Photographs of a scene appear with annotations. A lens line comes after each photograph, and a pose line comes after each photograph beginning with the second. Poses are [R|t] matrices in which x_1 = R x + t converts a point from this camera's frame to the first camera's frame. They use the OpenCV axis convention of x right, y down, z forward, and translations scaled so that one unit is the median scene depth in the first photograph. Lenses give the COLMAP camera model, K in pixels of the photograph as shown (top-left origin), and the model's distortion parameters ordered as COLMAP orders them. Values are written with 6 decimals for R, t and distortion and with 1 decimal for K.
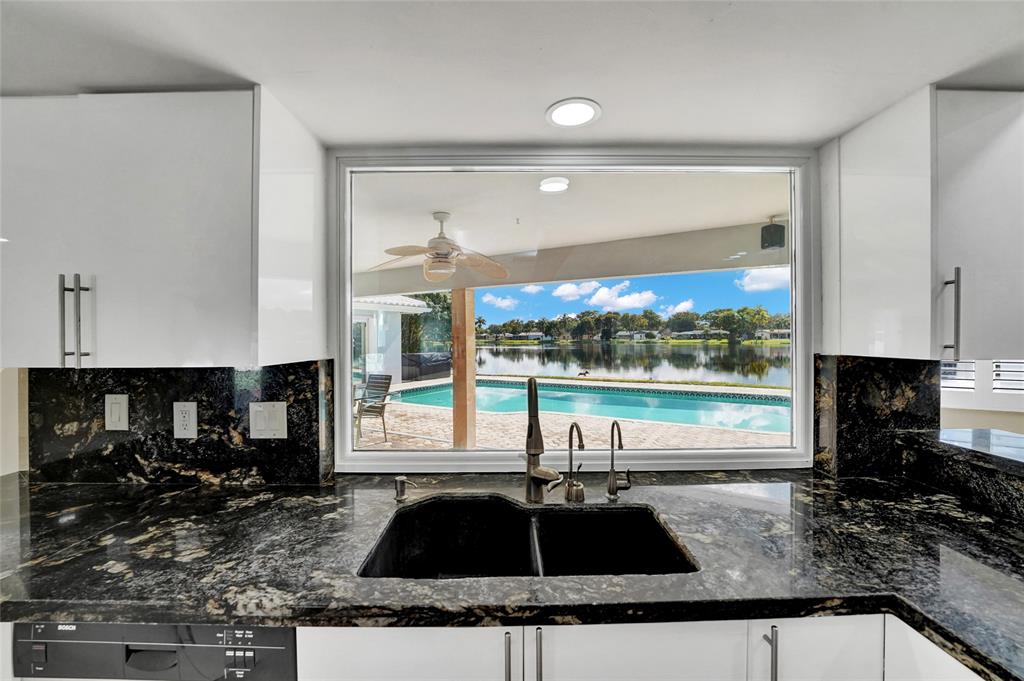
lens RADIAL K [[417.7, 0, 518.4], [0, 417.7, 342.3], [0, 0, 1]] dist [-0.023760, 0.000287]
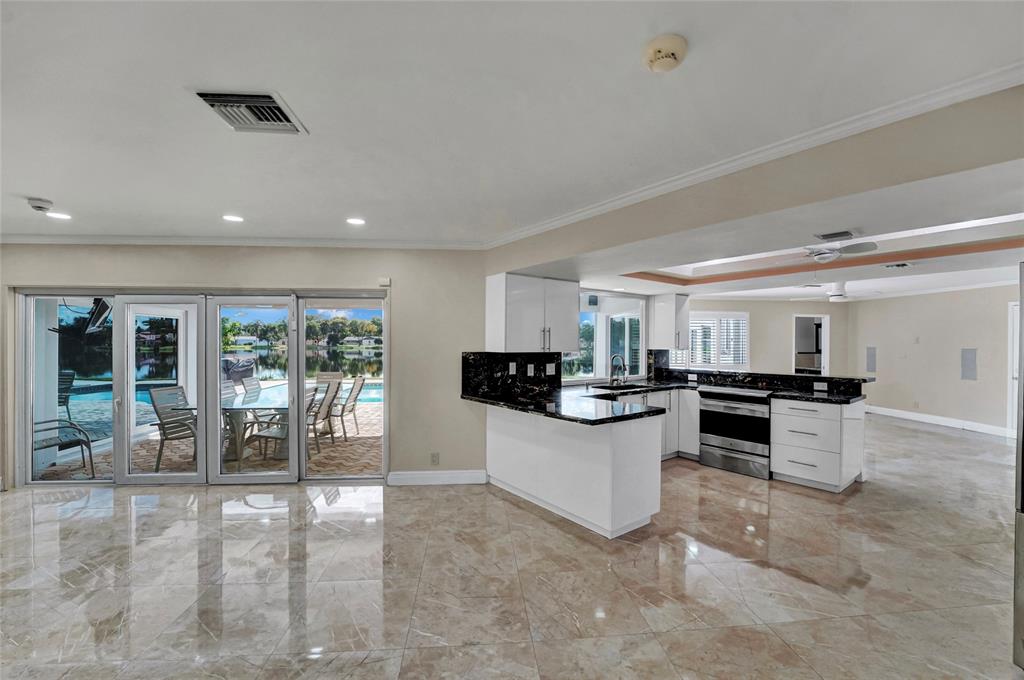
lens RADIAL K [[417.1, 0, 512.0], [0, 417.1, 340.0], [0, 0, 1]] dist [-0.028216, 0.000211]
pose [[0.806122, 0.011798, 0.591632, -2.811549], [-0.000305, 0.999809, -0.019523, 0.020560], [-0.591750, 0.015557, 0.805972, -1.496943]]
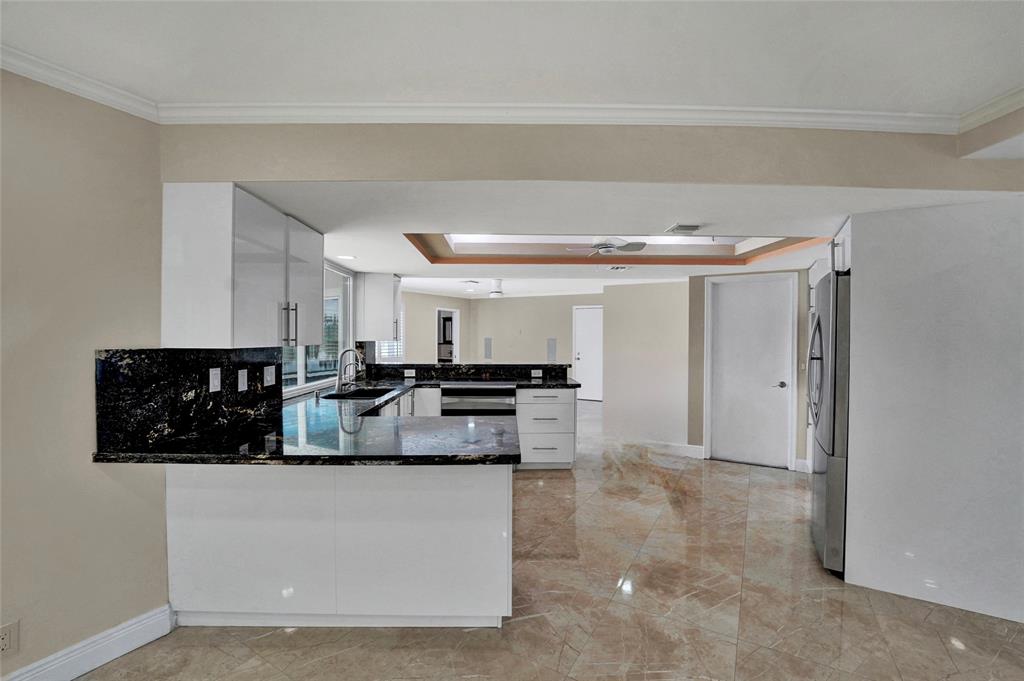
lens RADIAL K [[426.1, 0, 507.7], [0, 426.1, 338.1], [0, 0, 1]] dist [-0.027152, 0.000057]
pose [[0.000787, 0.002477, 0.999997, -2.560896], [0.009972, 0.999947, -0.002484, 0.028395], [-0.999950, 0.009973, 0.000762, -0.112532]]
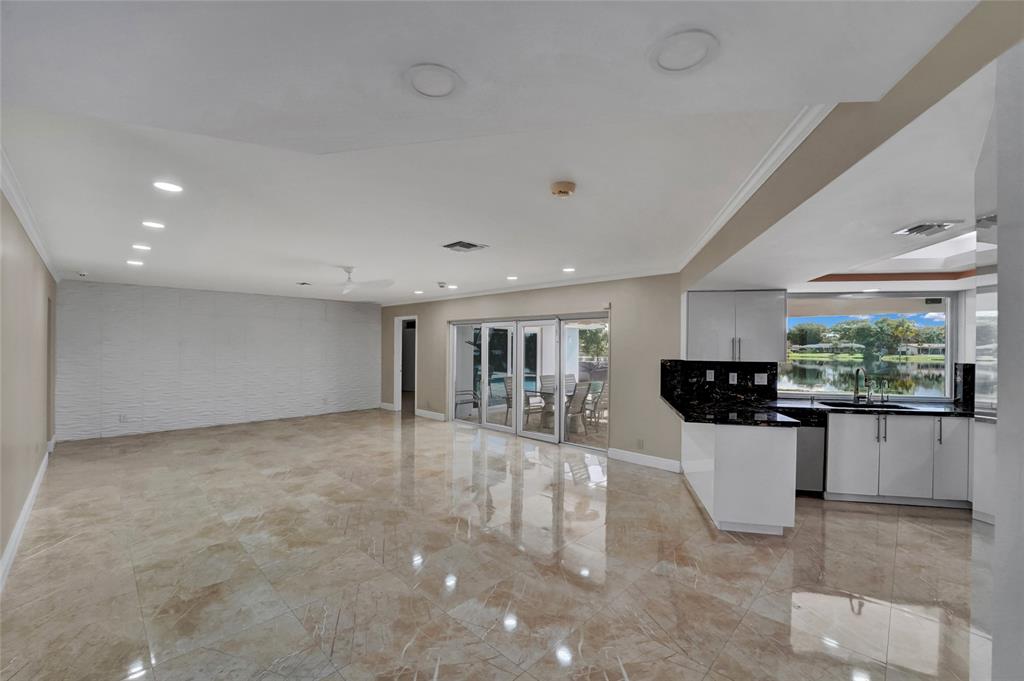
lens RADIAL K [[417.7, 0, 518.4], [0, 417.7, 342.3], [0, 0, 1]] dist [-0.023760, 0.000287]
pose [[0.974112, 0.013264, -0.225678, -1.738003], [-0.018500, 0.999606, -0.021106, 0.001034], [0.225310, 0.024734, 0.973973, -2.649399]]
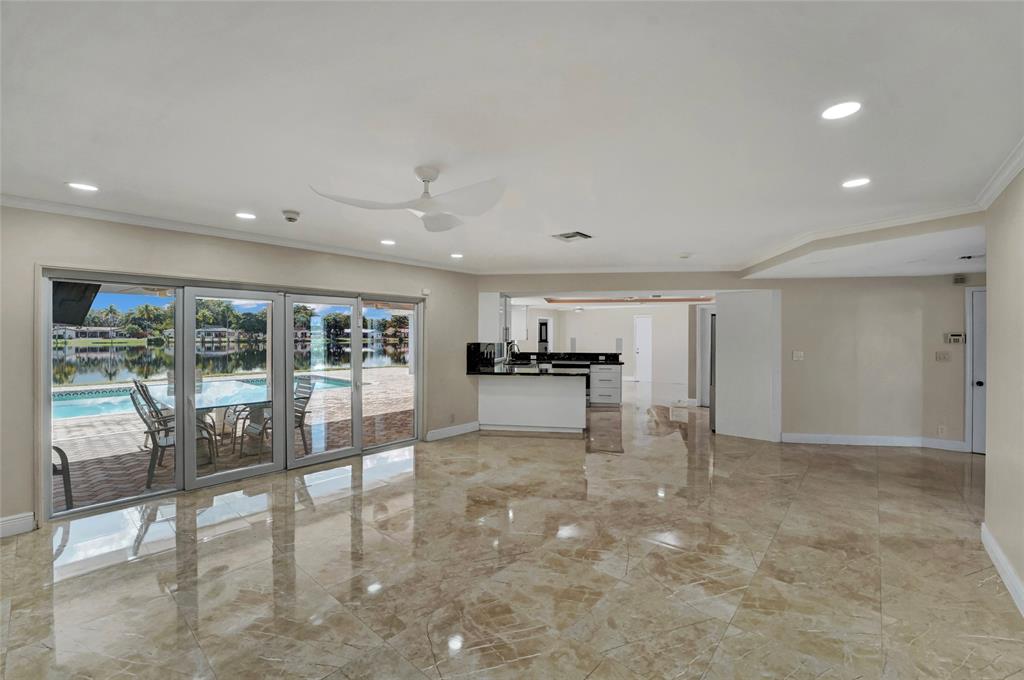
lens RADIAL K [[422.3, 0, 511.7], [0, 422.3, 329.7], [0, 0, 1]] dist [-0.024137, 0.000481]
pose [[0.181710, 0.018276, 0.983182, -5.599299], [0.009162, 0.999752, -0.020277, 0.004320], [-0.983310, 0.012693, 0.181497, -0.167503]]
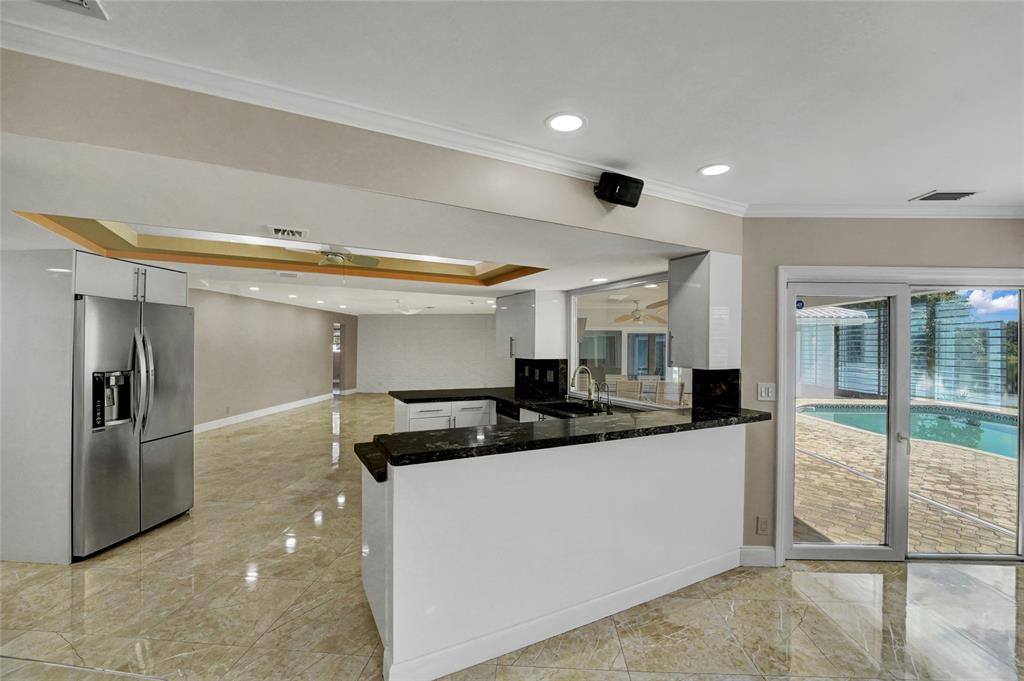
lens RADIAL K [[423.3, 0, 514.5], [0, 423.3, 345.8], [0, 0, 1]] dist [-0.021228, 0.000664]
pose [[0.464087, 0.011027, -0.885721, 2.324637], [-0.024115, 0.999709, -0.000189, -0.050954], [0.885461, 0.021447, 0.464218, -0.870505]]
